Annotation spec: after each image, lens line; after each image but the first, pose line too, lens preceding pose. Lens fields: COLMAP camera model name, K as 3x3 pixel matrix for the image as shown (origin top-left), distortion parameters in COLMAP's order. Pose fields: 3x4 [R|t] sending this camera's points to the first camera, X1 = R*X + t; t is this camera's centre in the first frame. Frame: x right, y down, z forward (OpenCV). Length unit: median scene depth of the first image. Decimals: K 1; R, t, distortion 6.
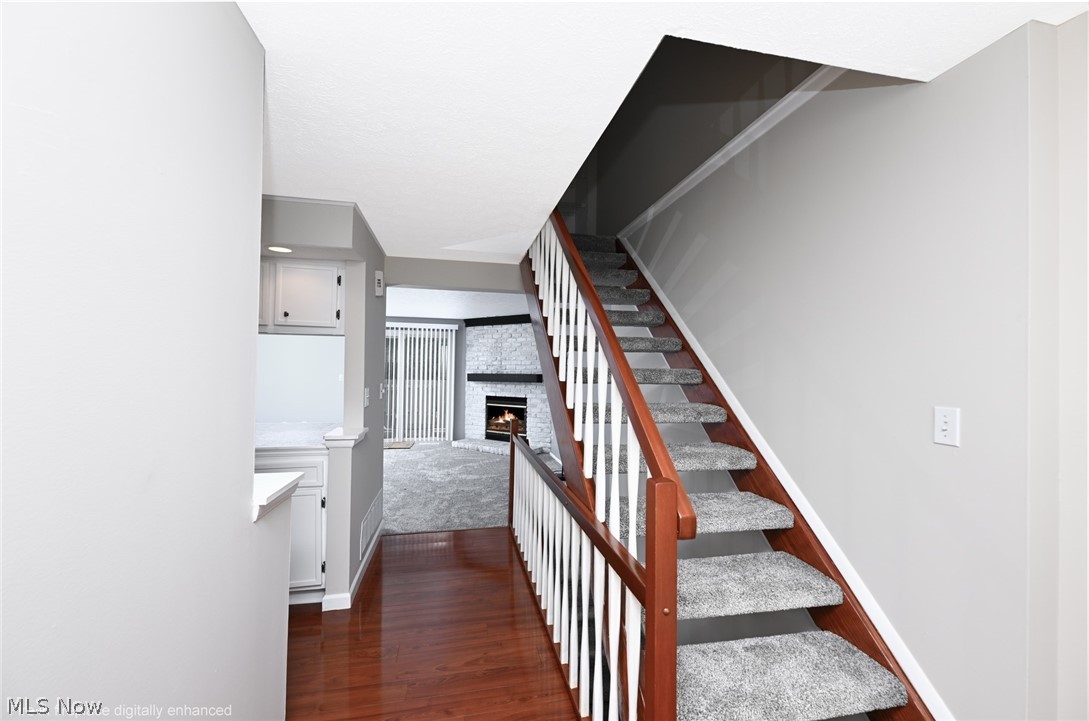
lens RADIAL K [[431.3, 0, 542.3], [0, 431.3, 365.4], [0, 0, 1]] dist [0.000277, -0.000074]
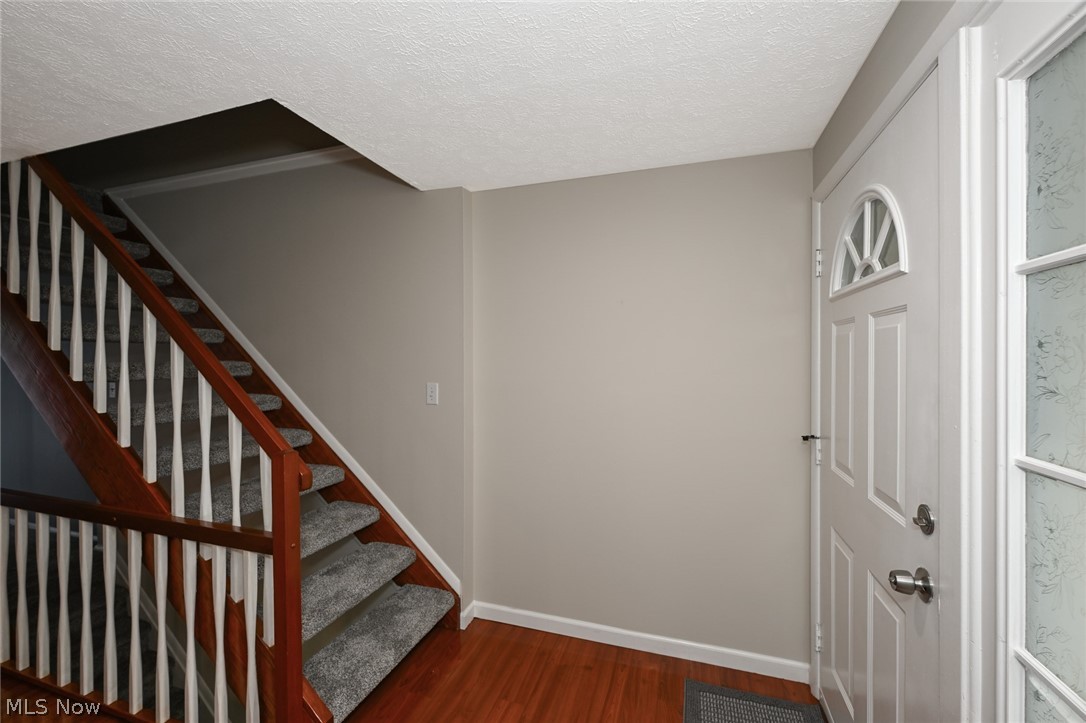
lens RADIAL K [[447.5, 0, 543.0], [0, 447.5, 361.5], [0, 0, 1]] dist [-0.001595, -0.000133]
pose [[0.498047, -0.023273, 0.866837, -0.348893], [-0.000942, 0.999625, 0.027379, -0.034427], [-0.867149, -0.014453, 0.497839, -0.250486]]
